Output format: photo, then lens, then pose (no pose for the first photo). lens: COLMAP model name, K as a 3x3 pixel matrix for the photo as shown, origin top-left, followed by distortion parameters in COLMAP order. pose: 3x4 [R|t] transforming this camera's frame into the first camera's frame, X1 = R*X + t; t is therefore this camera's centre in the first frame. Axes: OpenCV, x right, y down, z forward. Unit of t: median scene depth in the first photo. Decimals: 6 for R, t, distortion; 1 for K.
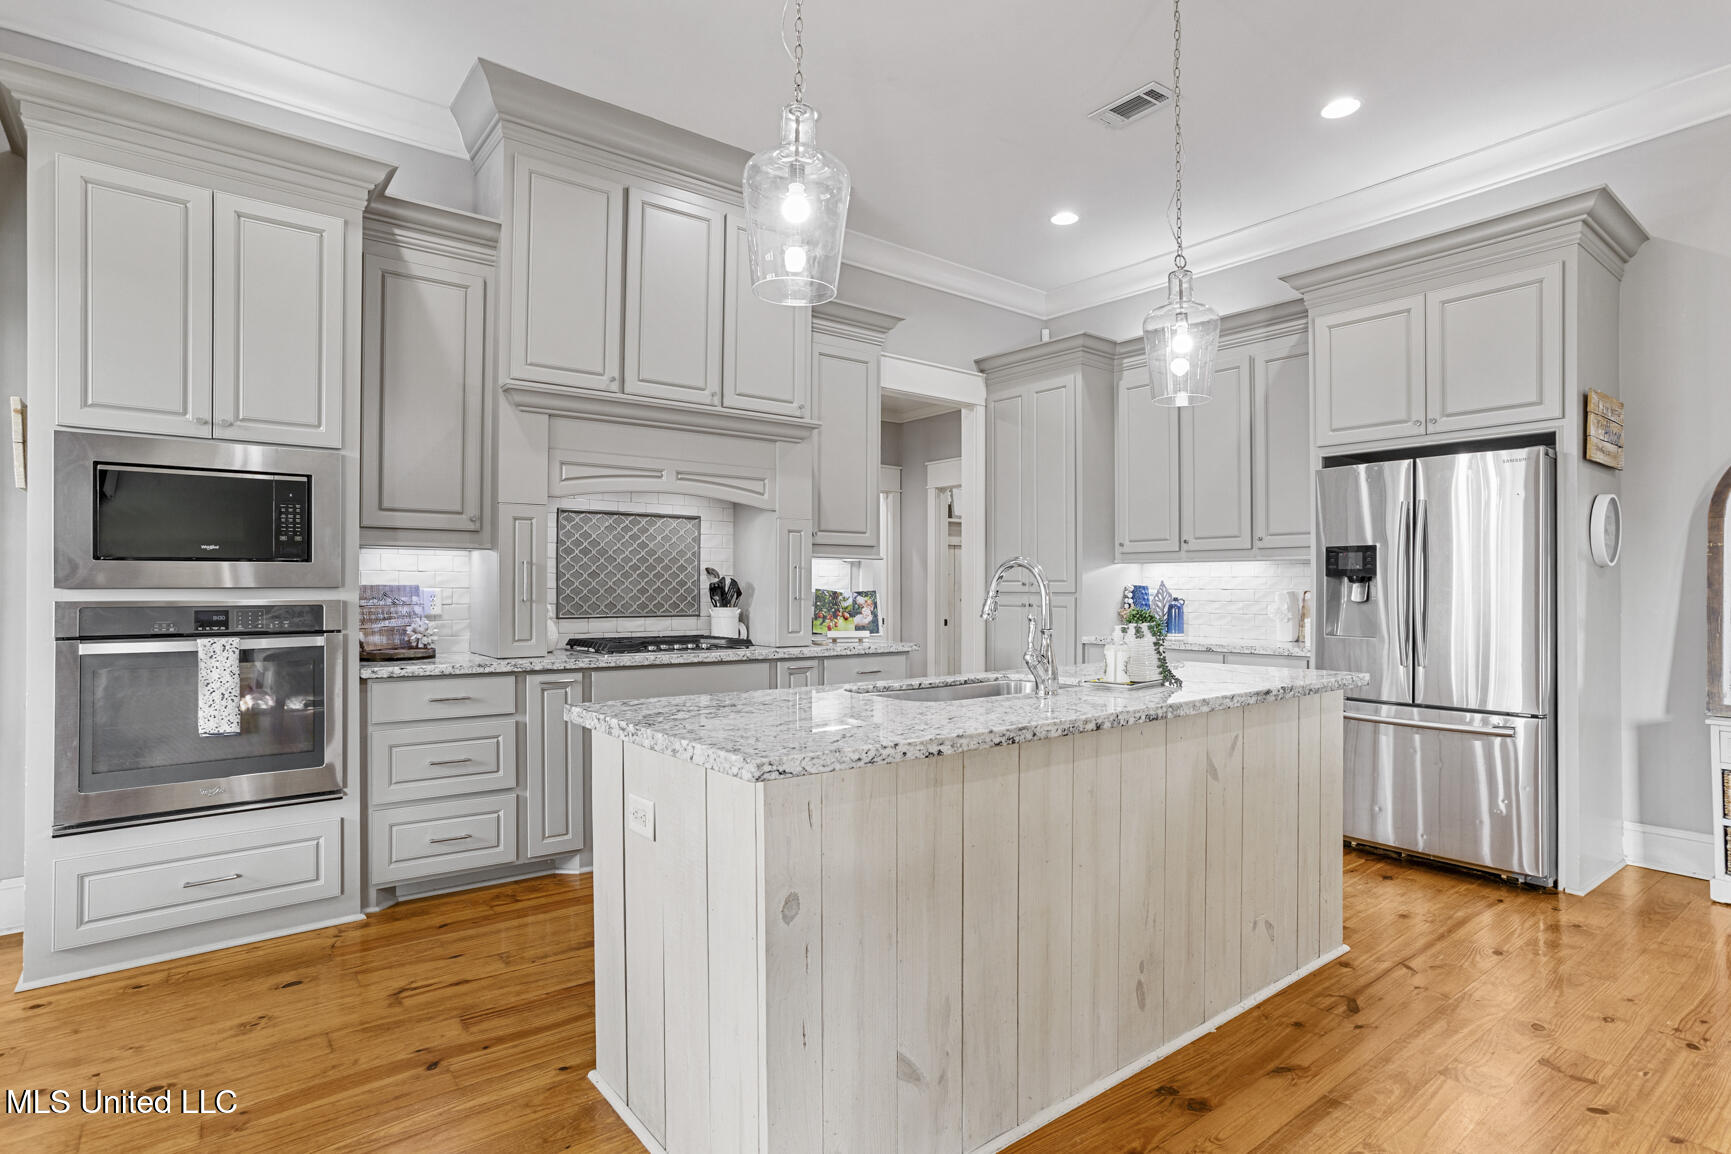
lens RADIAL K [[890.5, 0, 845.6], [0, 890.5, 576.6], [0, 0, 1]] dist [-0.046420, 0.025983]
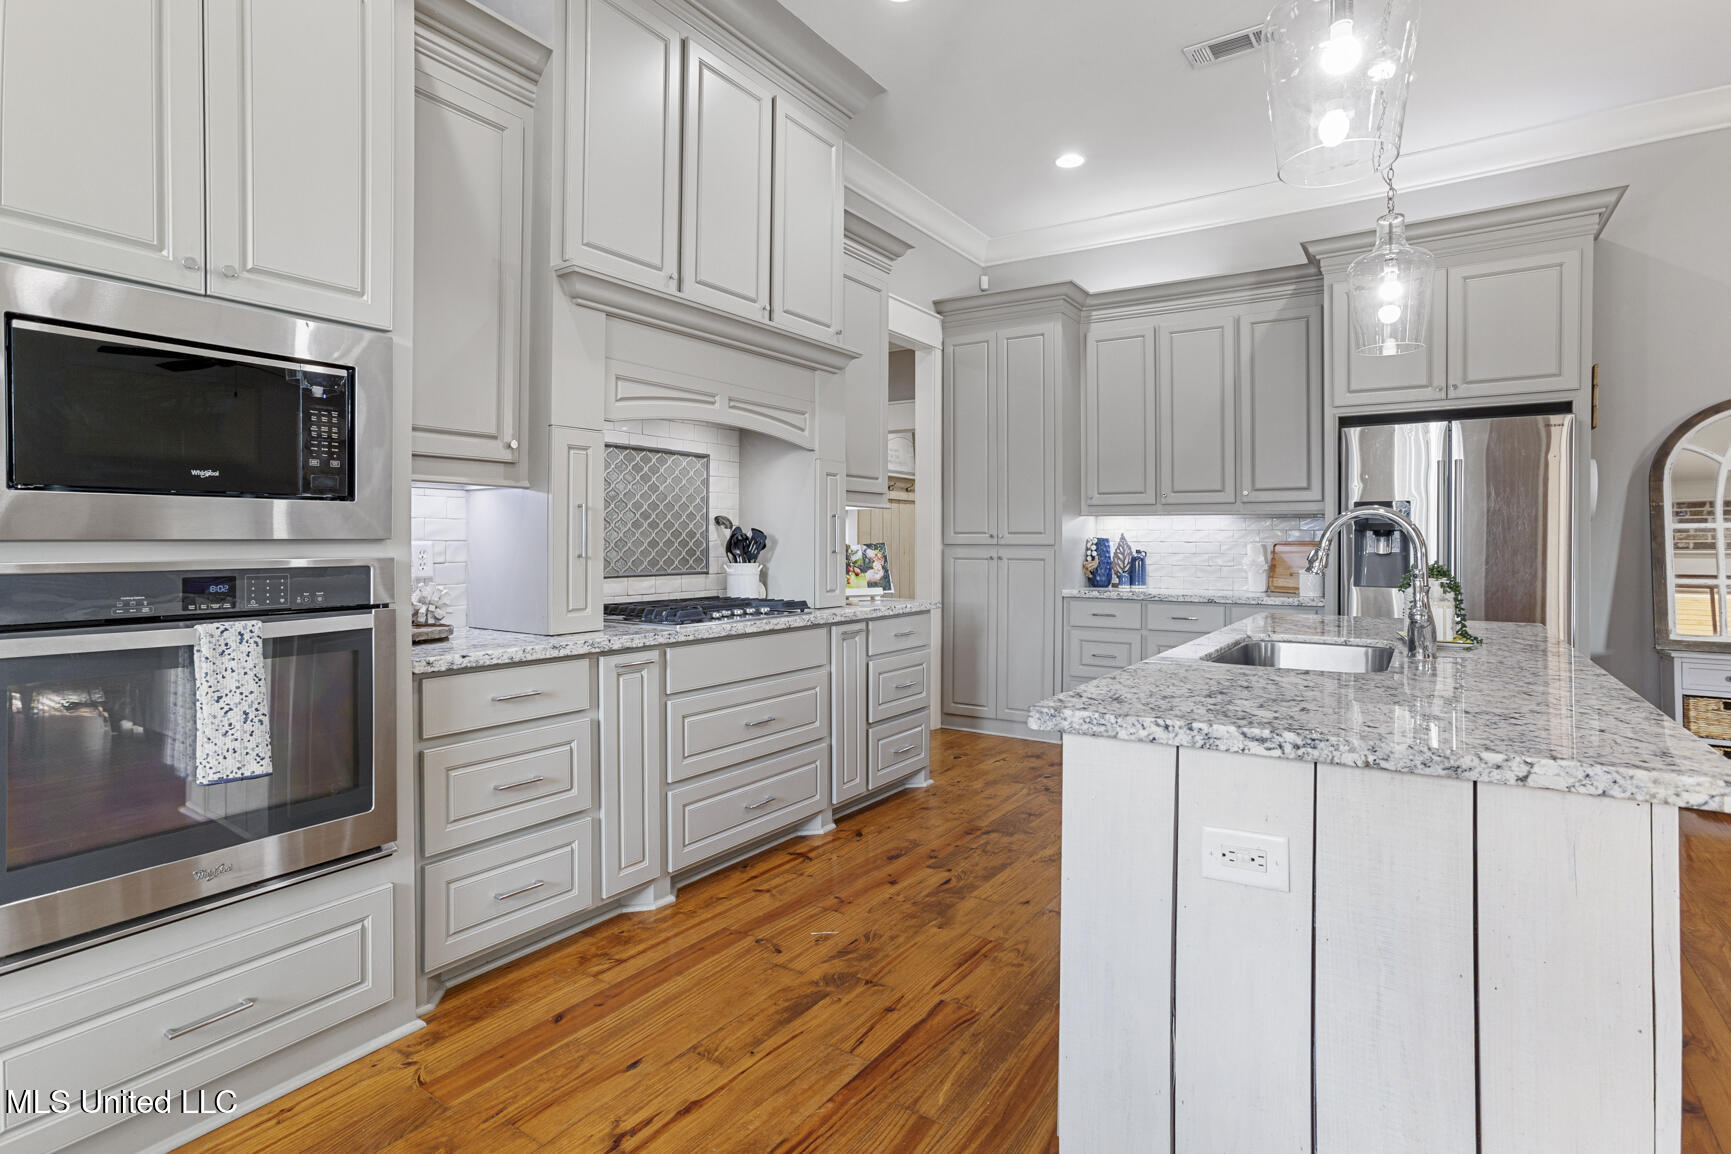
lens RADIAL K [[890.5, 0, 904.7], [0, 890.5, 535.4], [0, 0, 1]] dist [-0.046420, 0.025983]
pose [[0.947642, 0.002016, 0.319329, -0.321510], [-0.004177, 0.999973, 0.006081, 0.002825], [-0.319308, -0.007096, 0.947624, 0.187102]]
